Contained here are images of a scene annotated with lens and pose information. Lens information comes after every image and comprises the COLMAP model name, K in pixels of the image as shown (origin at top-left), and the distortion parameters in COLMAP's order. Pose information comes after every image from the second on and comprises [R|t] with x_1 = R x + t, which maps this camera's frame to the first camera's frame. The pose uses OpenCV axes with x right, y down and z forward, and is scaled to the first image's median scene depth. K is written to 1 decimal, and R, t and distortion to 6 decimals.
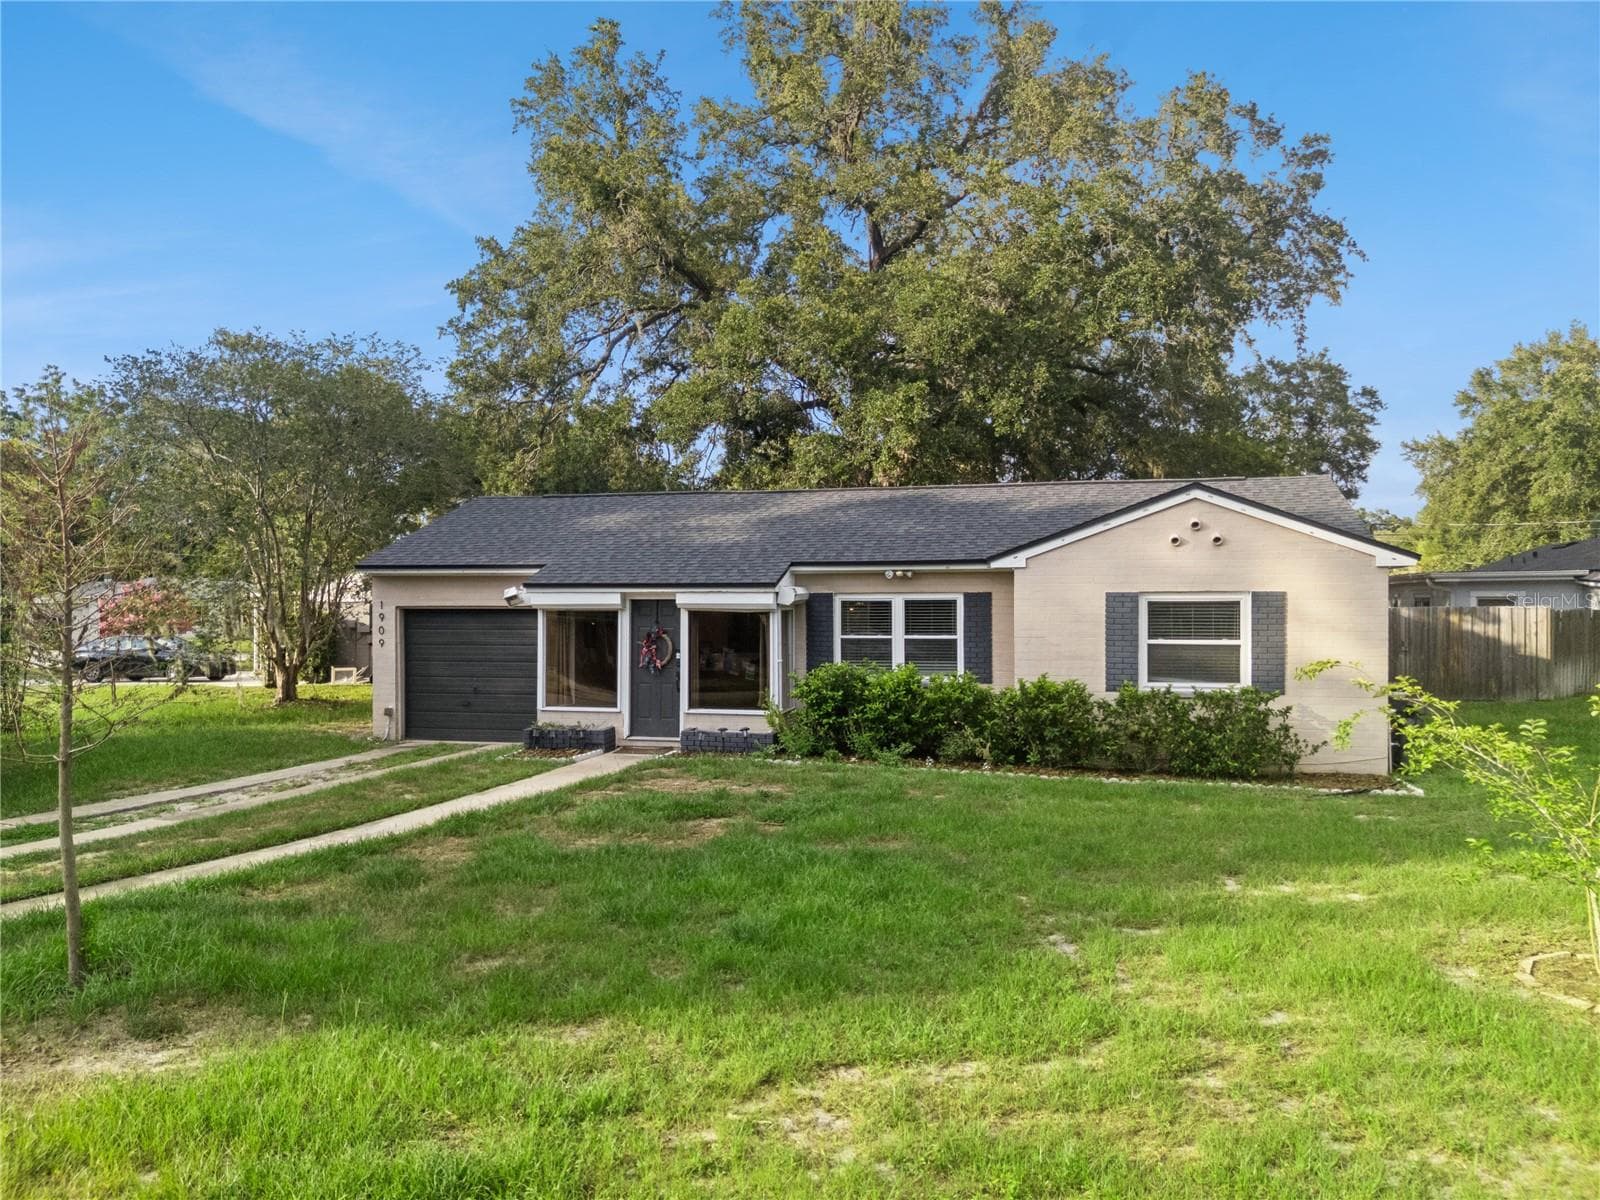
lens RADIAL K [[1178.1, 0, 800.0], [0, 1178.1, 600.0], [0, 0, 1]] dist [0.063014, -0.053316]
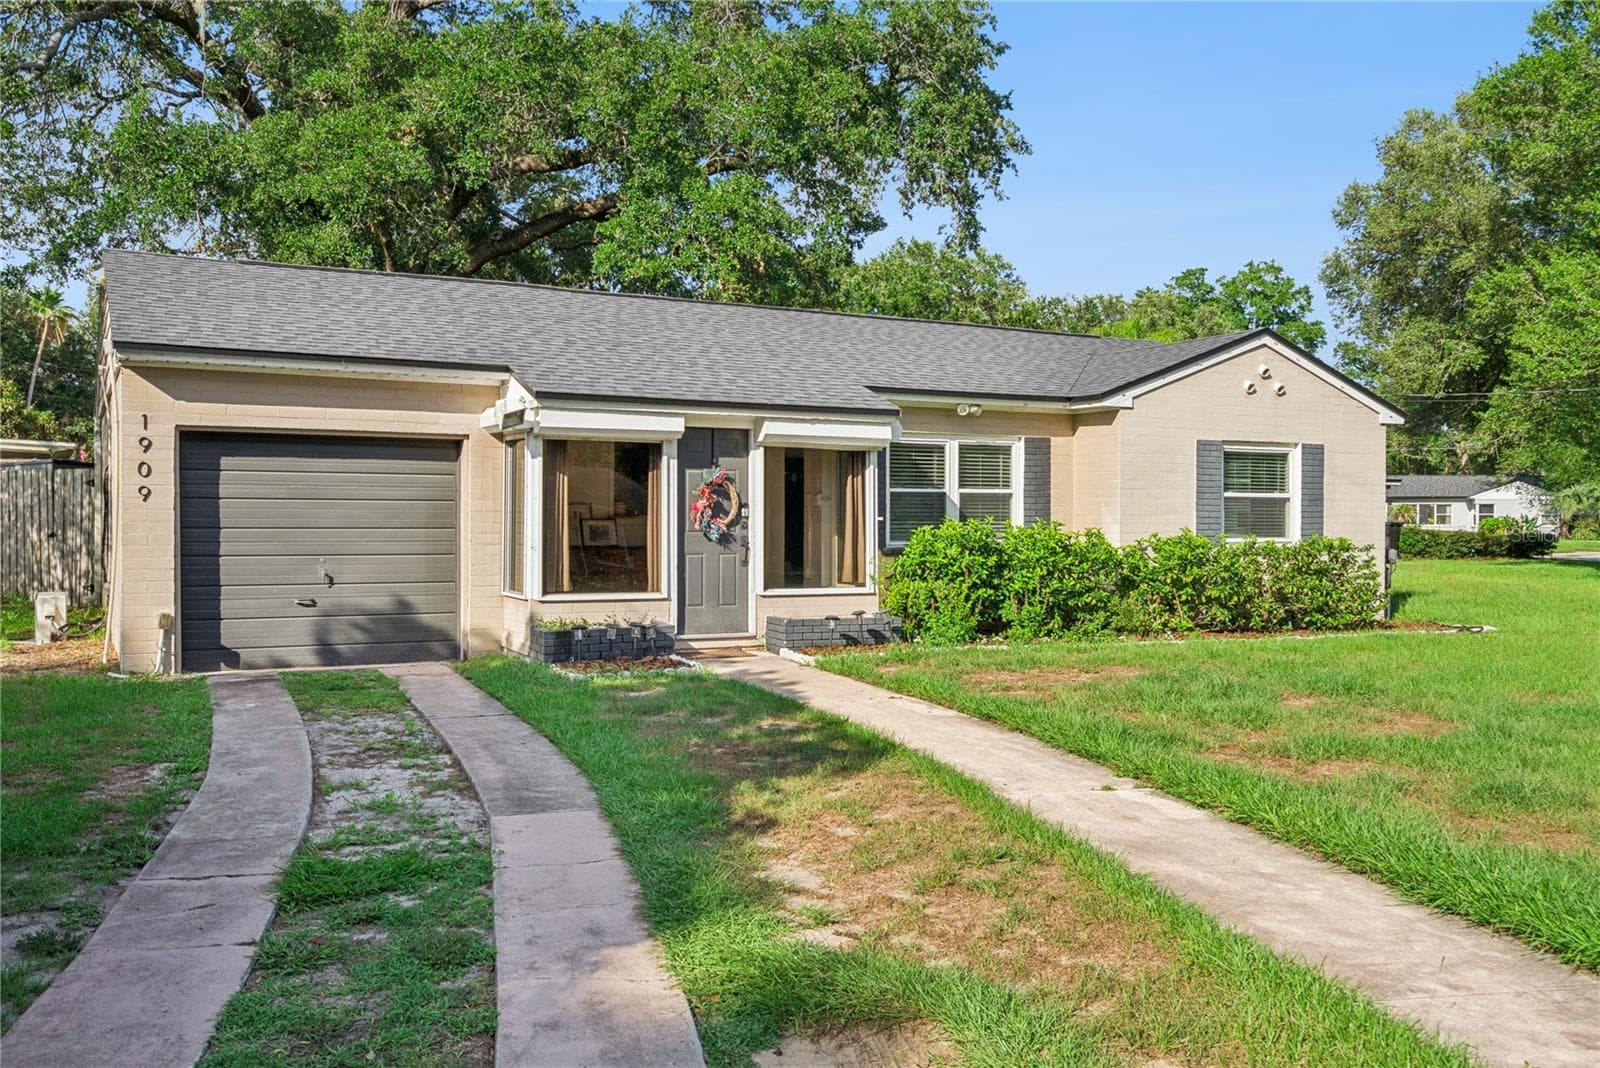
lens RADIAL K [[1341.0, 0, 800.0], [0, 1341.0, 534.0], [0, 0, 1]] dist [0.022532, -0.004153]
pose [[0.738498, -0.007747, 0.674211, -0.587629], [-0.009183, 0.999726, 0.021547, 0.041462], [-0.674193, -0.022104, 0.738224, 0.393201]]
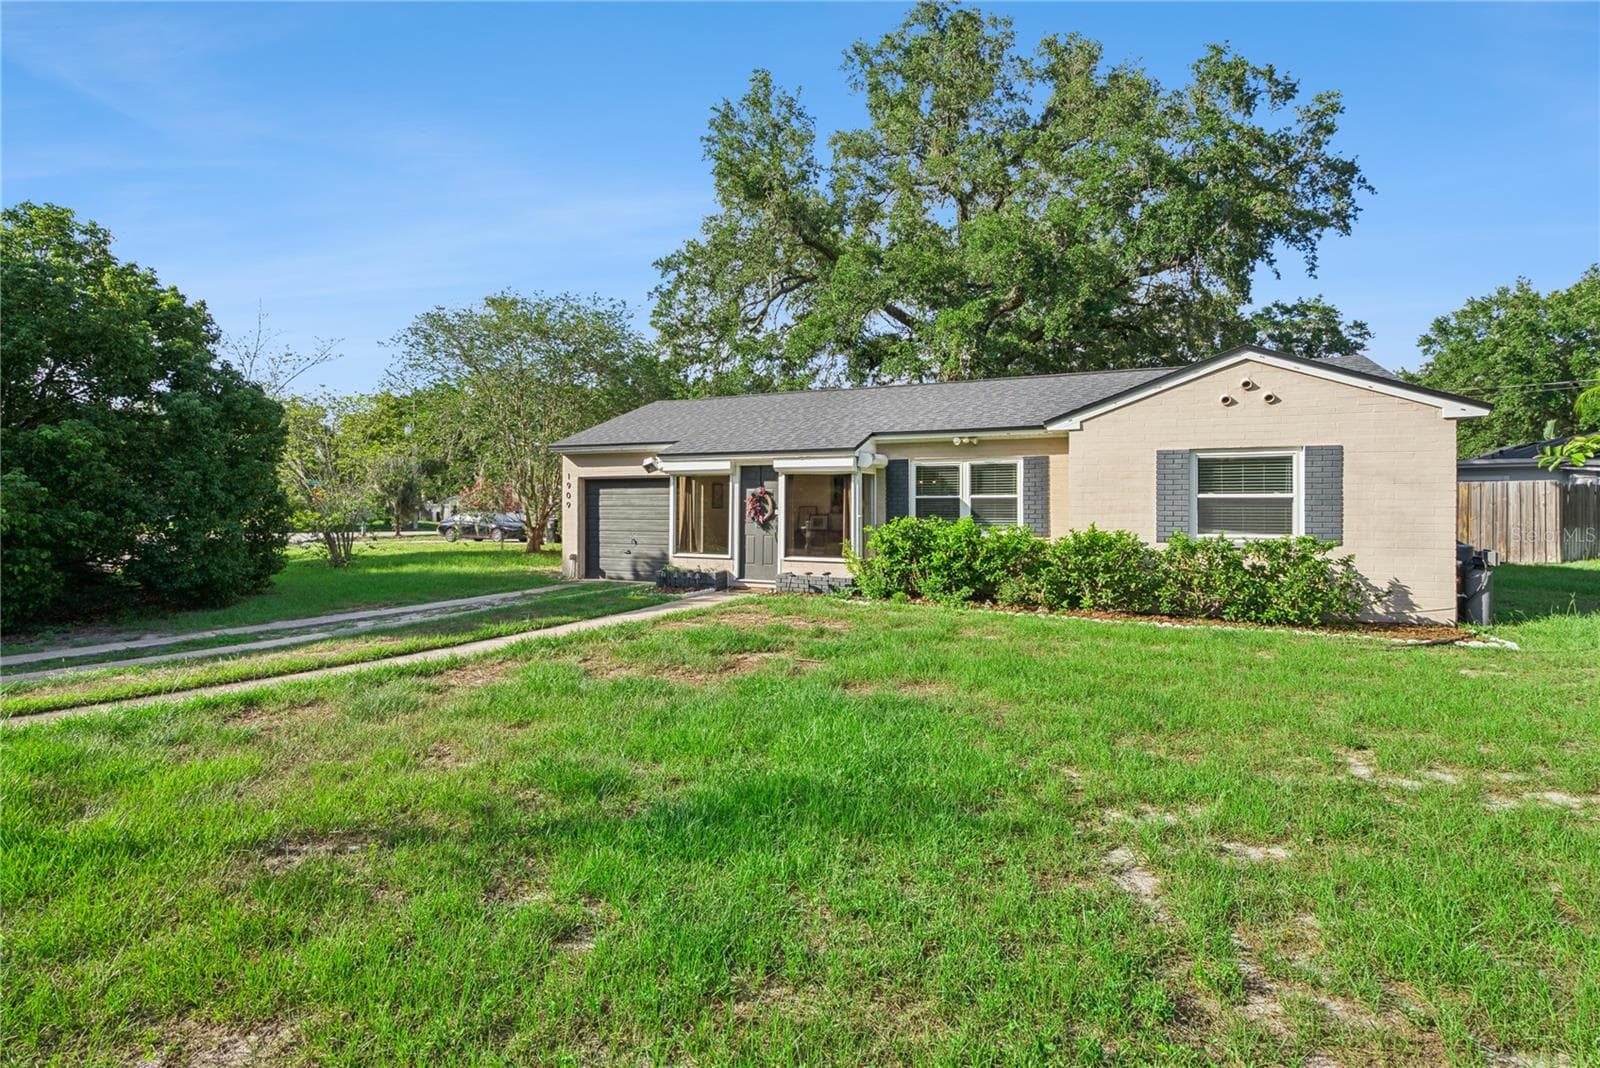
lens RADIAL K [[754.5, 0, 800.2], [0, 754.5, 507.9], [0, 0, 1]] dist [0.001176, 0.000615]
pose [[0.986275, 0.000566, -0.165113, 0.045670], [0.000806, 0.999966, 0.008245, 0.035578], [0.165112, -0.008264, 0.986240, 0.237897]]
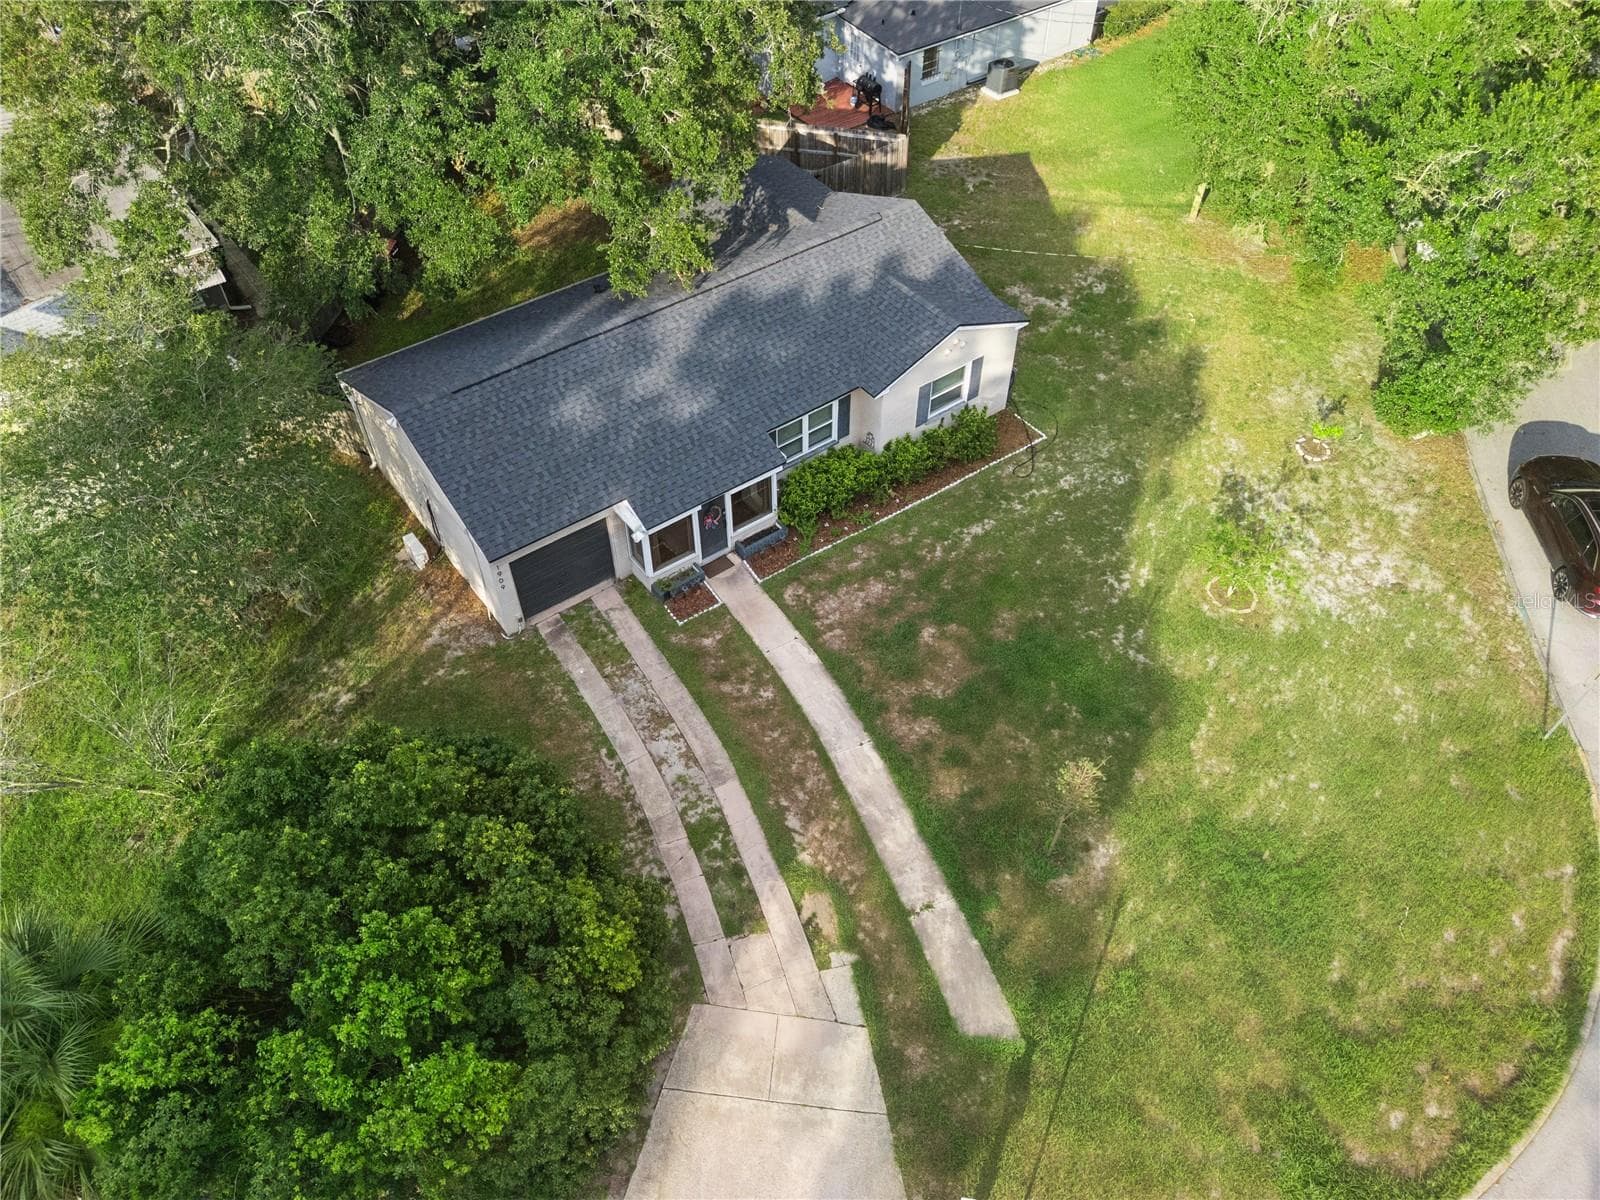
lens RADIAL K [[1178.1, 0, 800.0], [0, 1178.1, 600.0], [0, 0, 1]] dist [0.063014, -0.053316]
pose [[0.628145, -0.575406, 0.523776, -0.932901], [-0.006321, 0.669355, 0.742916, -1.051978], [-0.778070, -0.469970, 0.416815, 0.177405]]
